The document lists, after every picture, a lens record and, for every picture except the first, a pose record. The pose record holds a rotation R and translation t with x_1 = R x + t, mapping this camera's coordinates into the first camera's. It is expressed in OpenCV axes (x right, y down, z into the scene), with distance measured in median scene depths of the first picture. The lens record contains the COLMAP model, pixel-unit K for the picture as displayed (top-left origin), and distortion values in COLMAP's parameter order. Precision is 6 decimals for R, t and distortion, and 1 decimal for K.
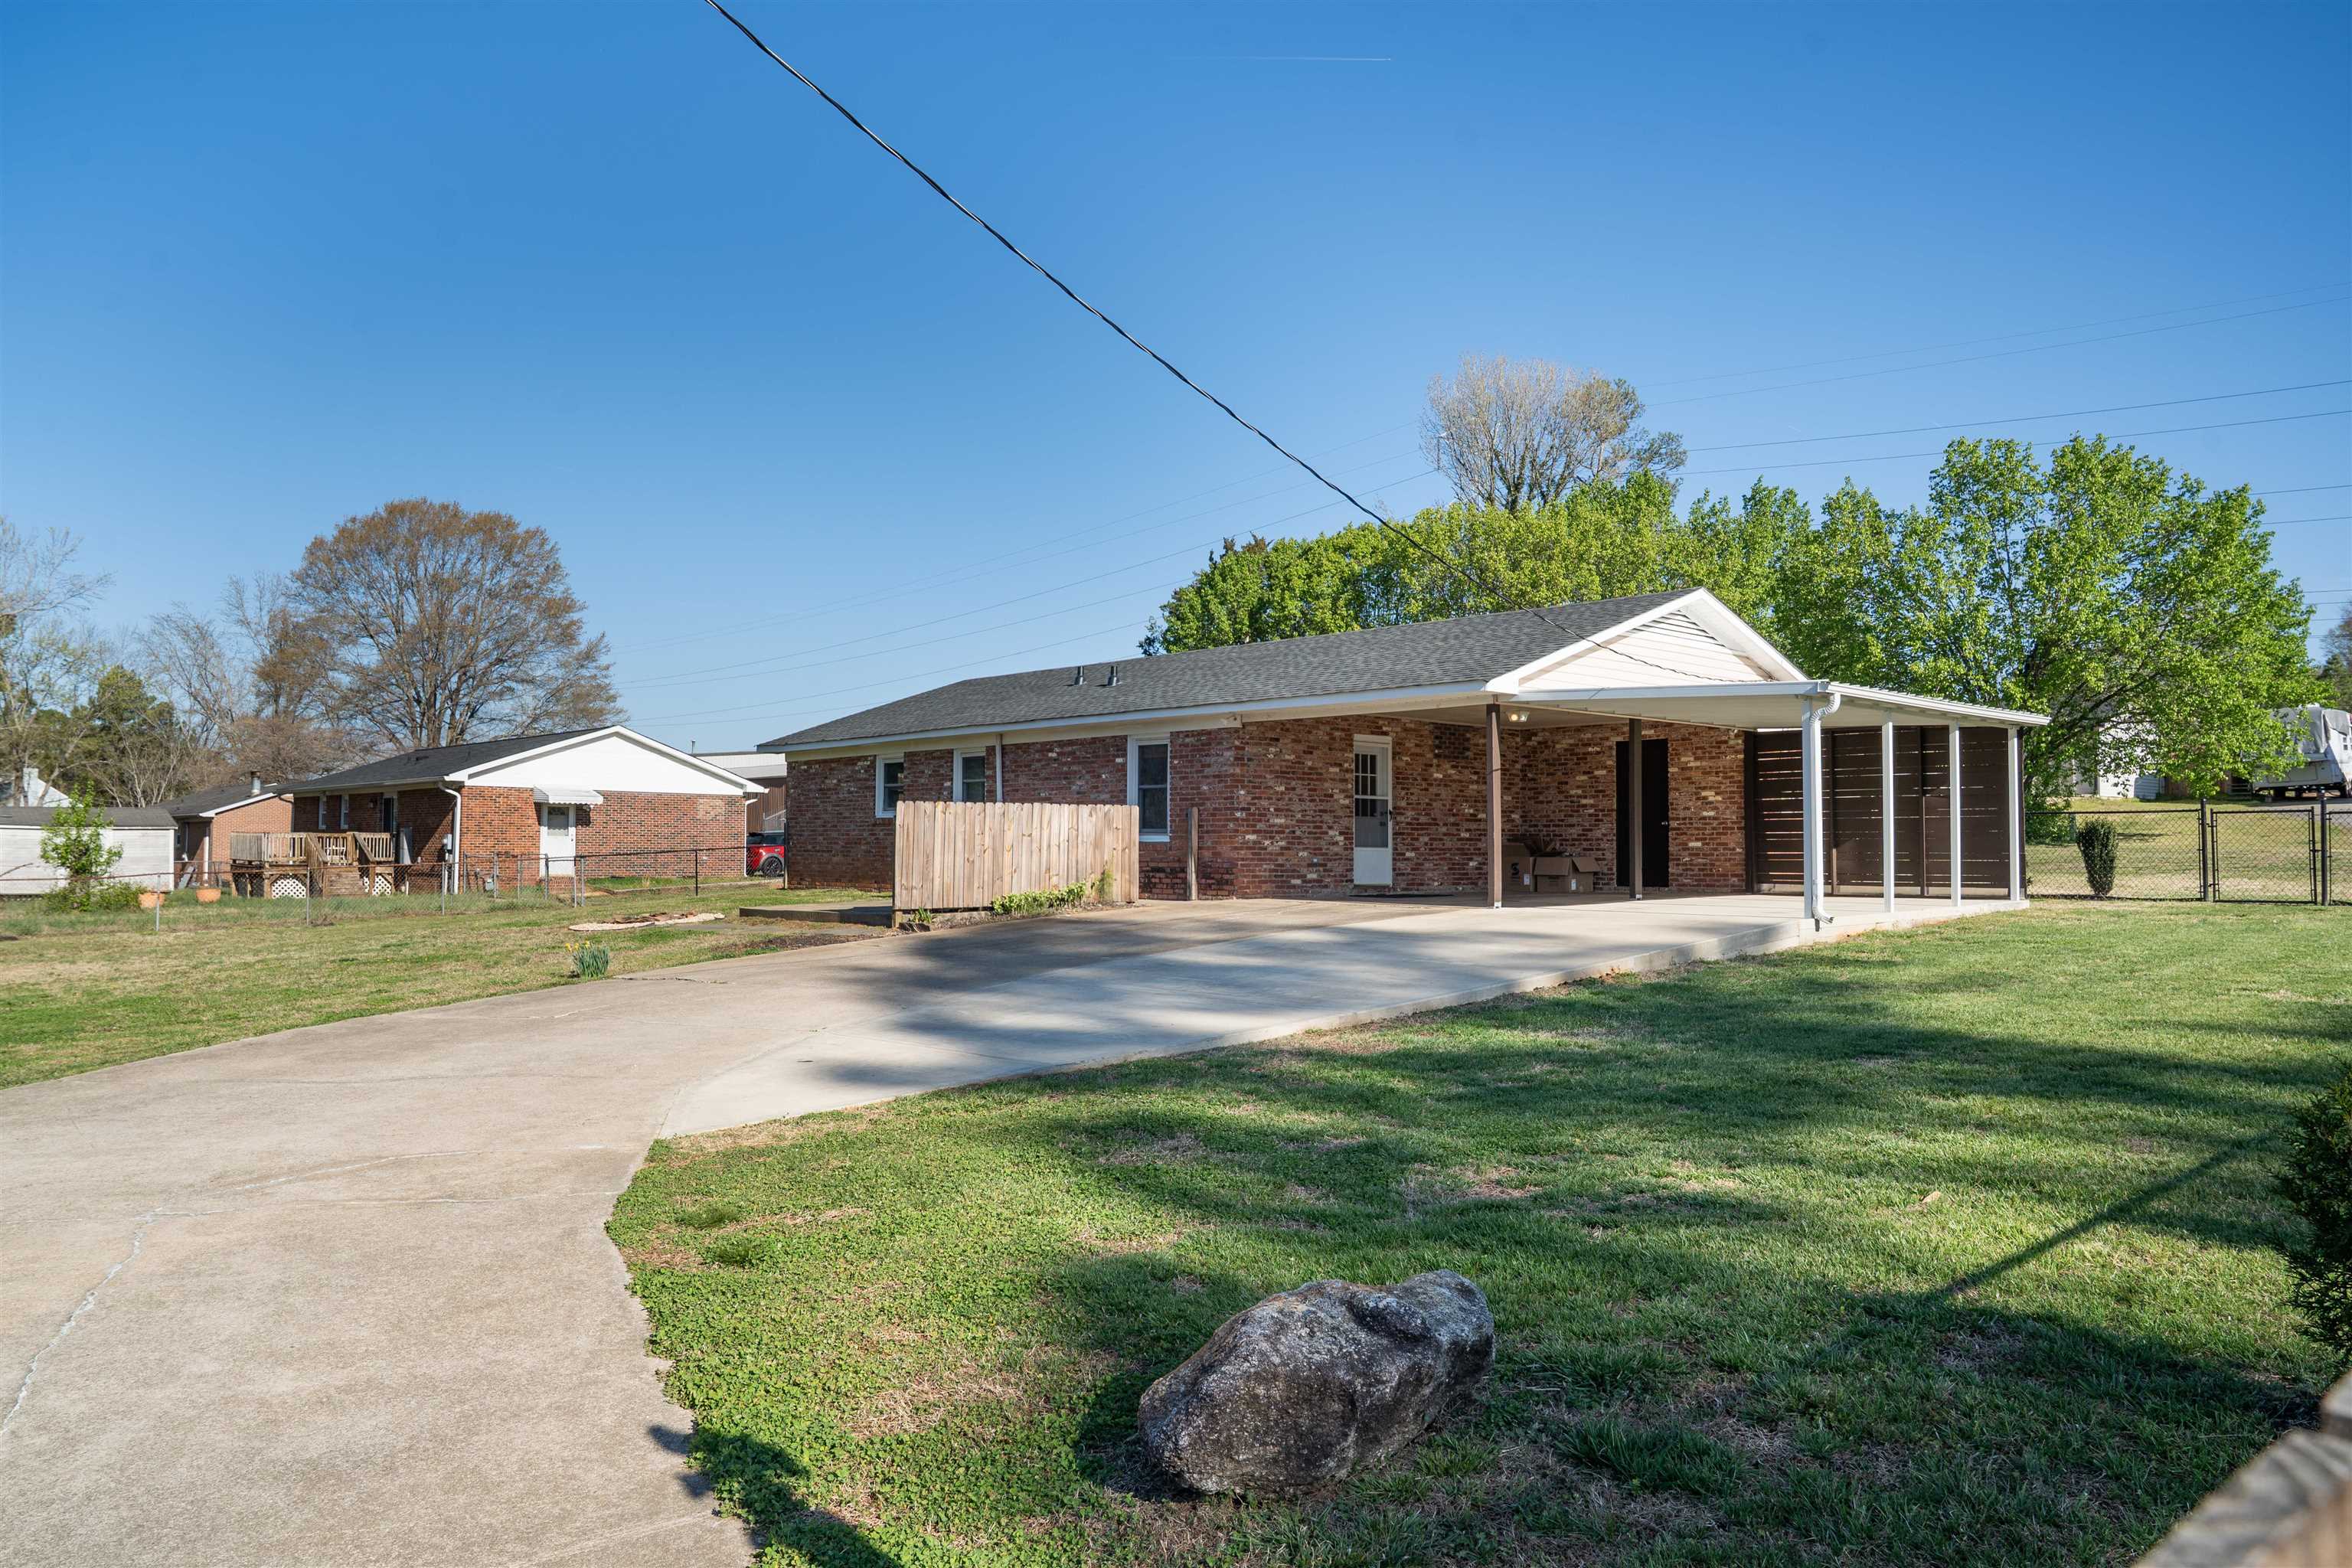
lens RADIAL K [[1622.0, 0, 1155.2], [0, 1622.0, 787.5], [0, 0, 1]] dist [-0.133697, 0.100363]
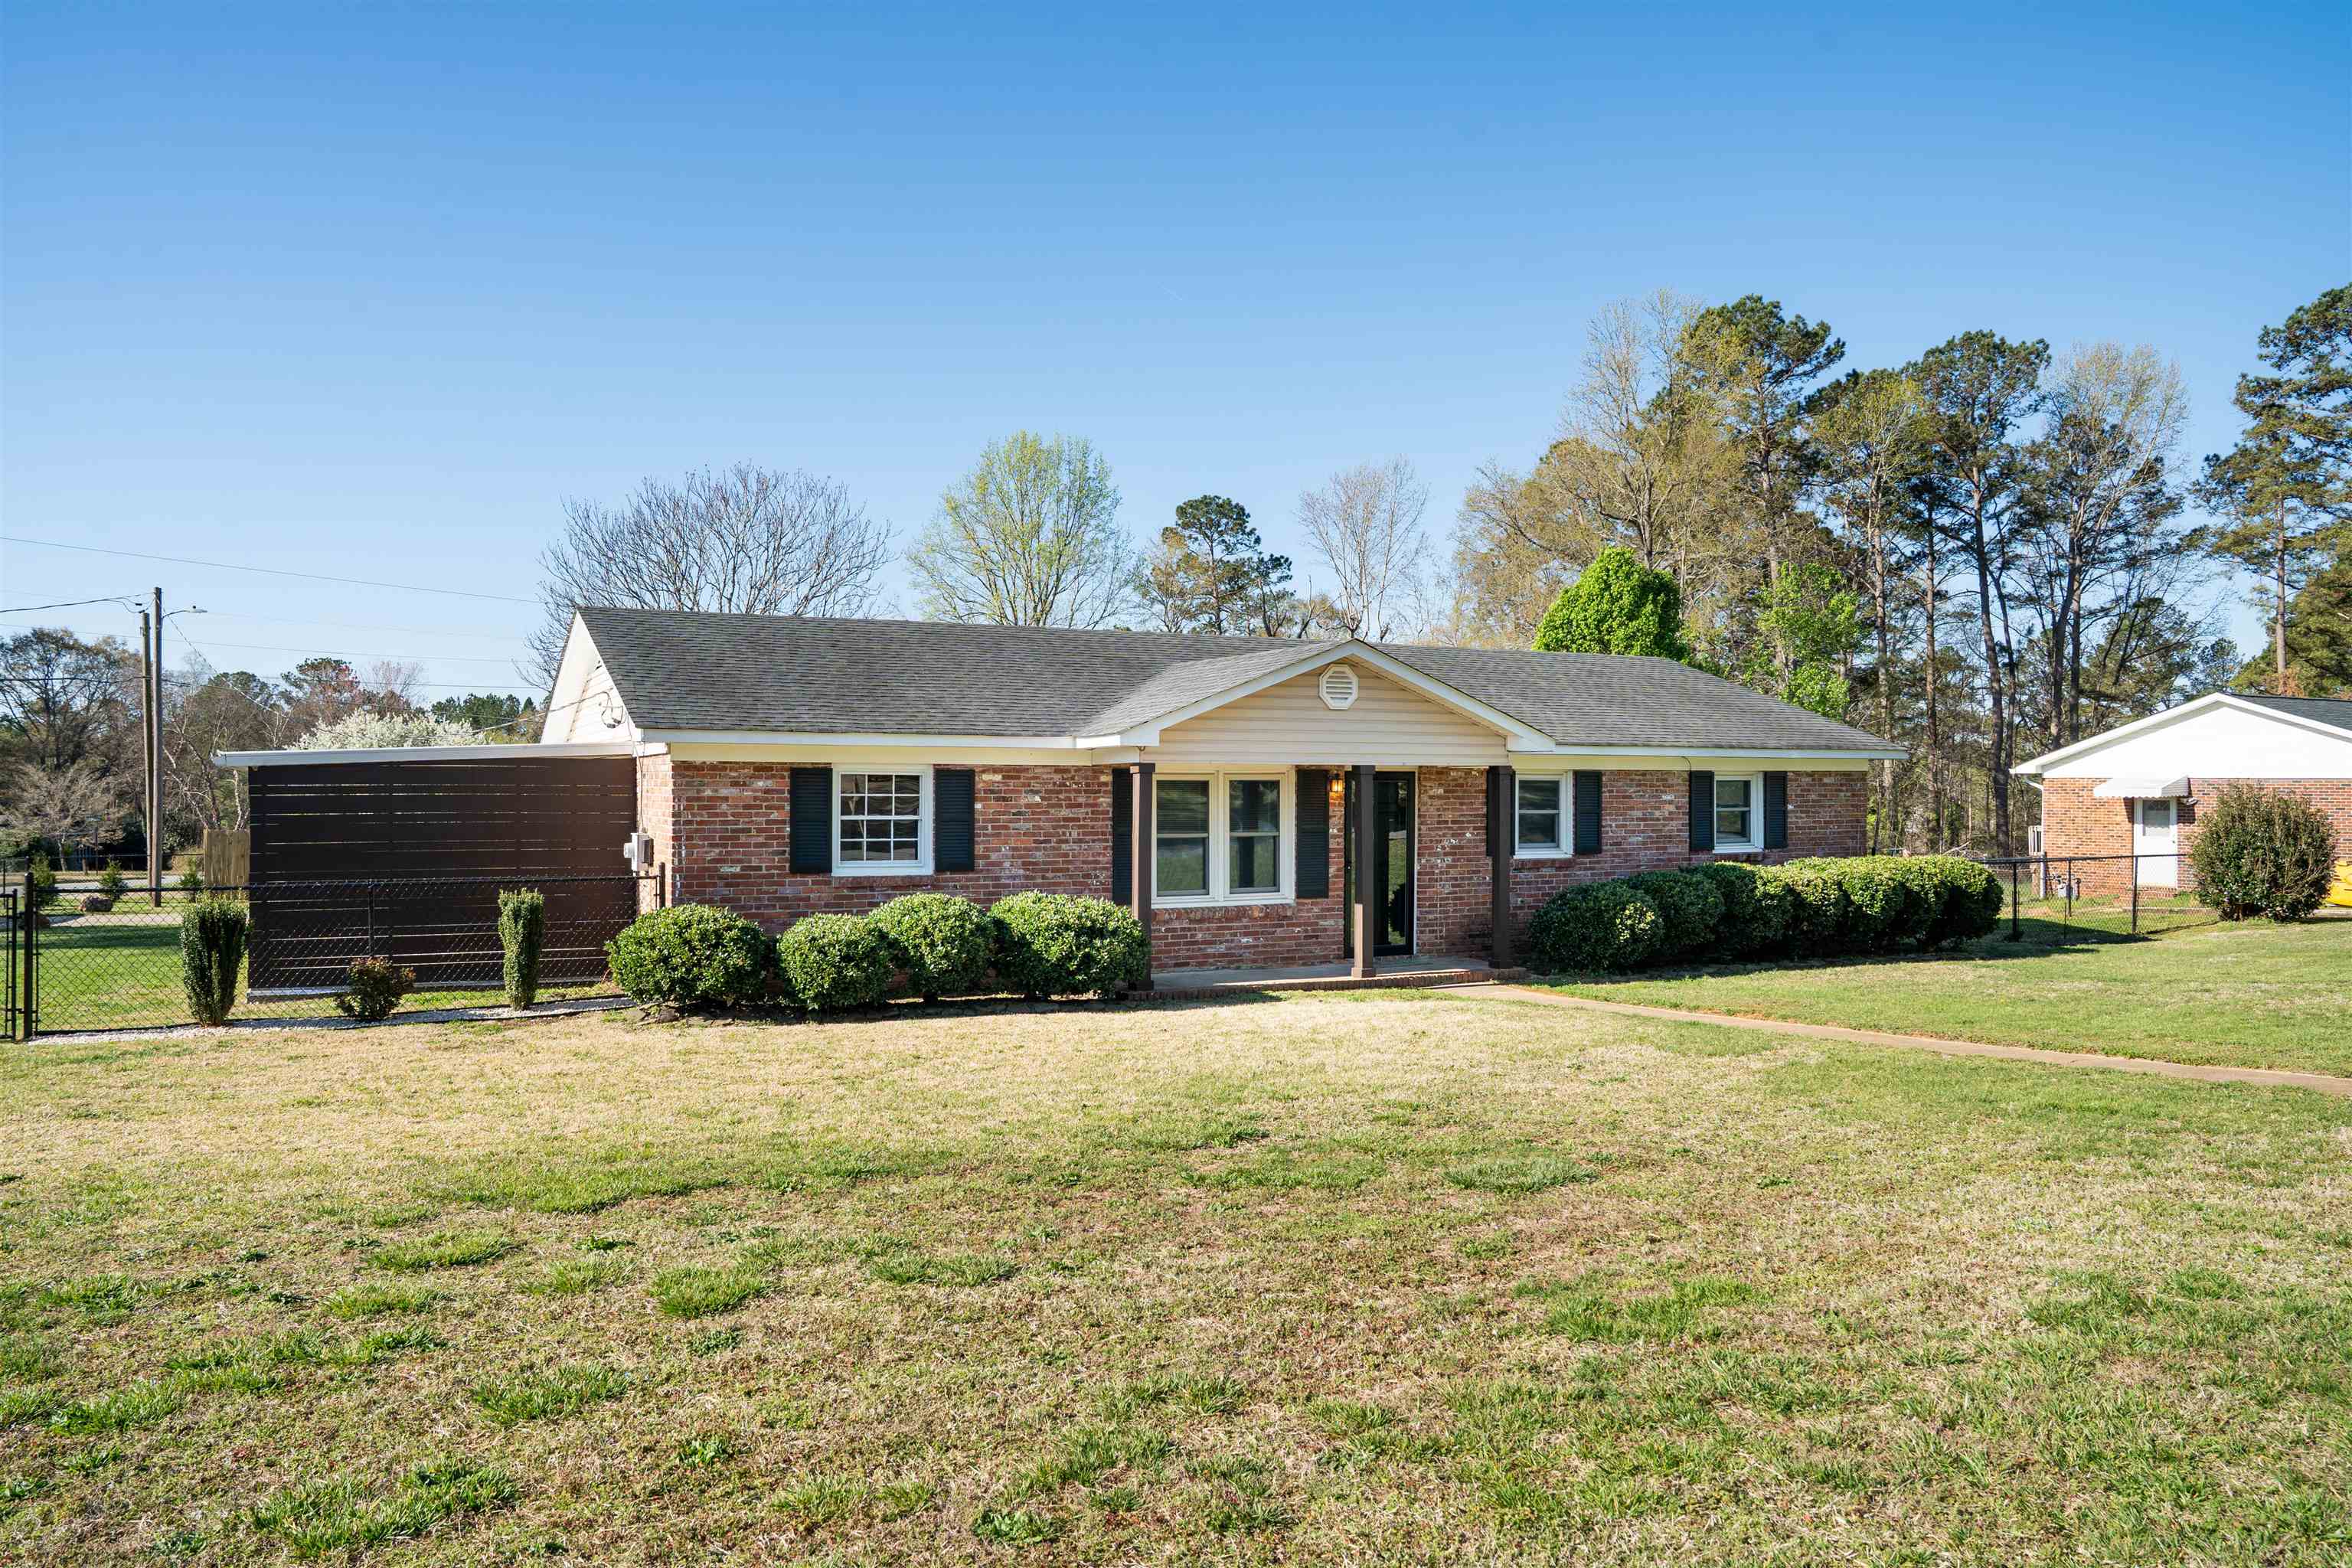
lens RADIAL K [[1622.0, 0, 1155.2], [0, 1622.0, 787.5], [0, 0, 1]] dist [-0.133697, 0.100363]
pose [[-0.264108, -0.002651, -0.964489, 0.967377], [0.033427, 0.999370, -0.011900, -0.003641], [0.963914, -0.035383, -0.263853, 1.346661]]
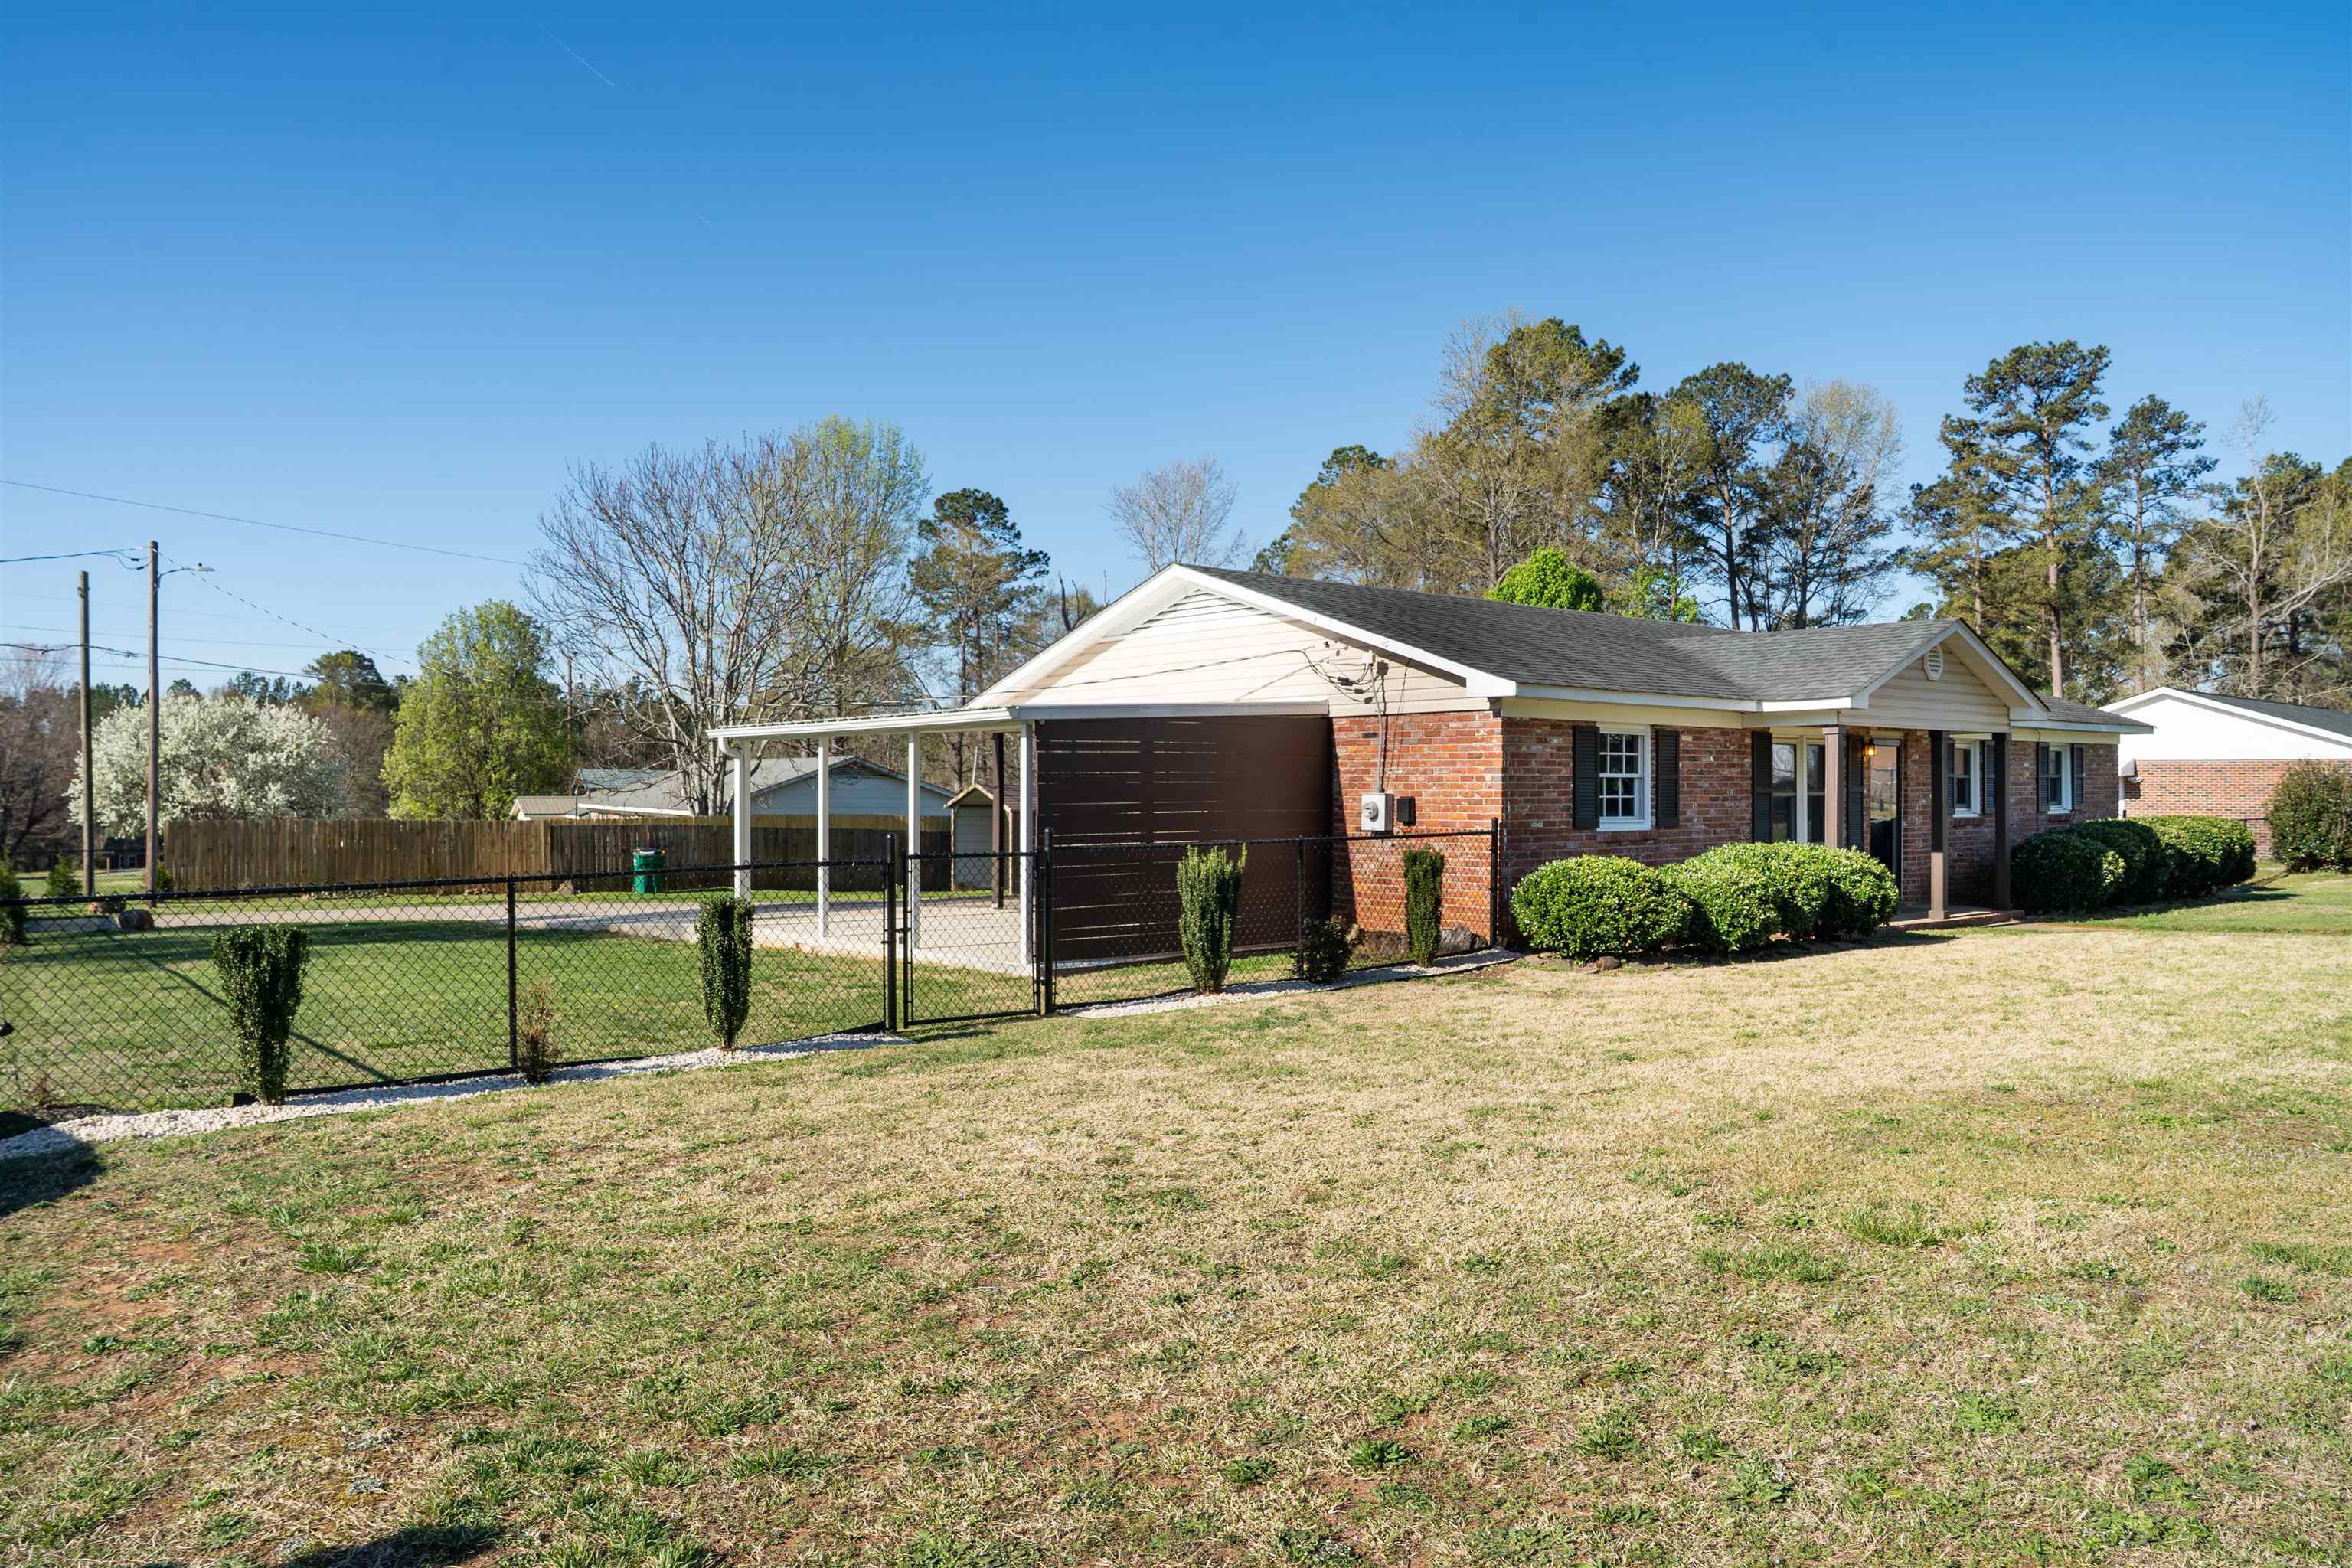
lens RADIAL K [[1622.0, 0, 1155.2], [0, 1622.0, 787.5], [0, 0, 1]] dist [-0.133697, 0.100363]
pose [[-0.036571, -0.001937, -0.999329, 1.051700], [0.038617, 0.999248, -0.003350, -0.003109], [0.998585, -0.038713, -0.036469, 0.887873]]
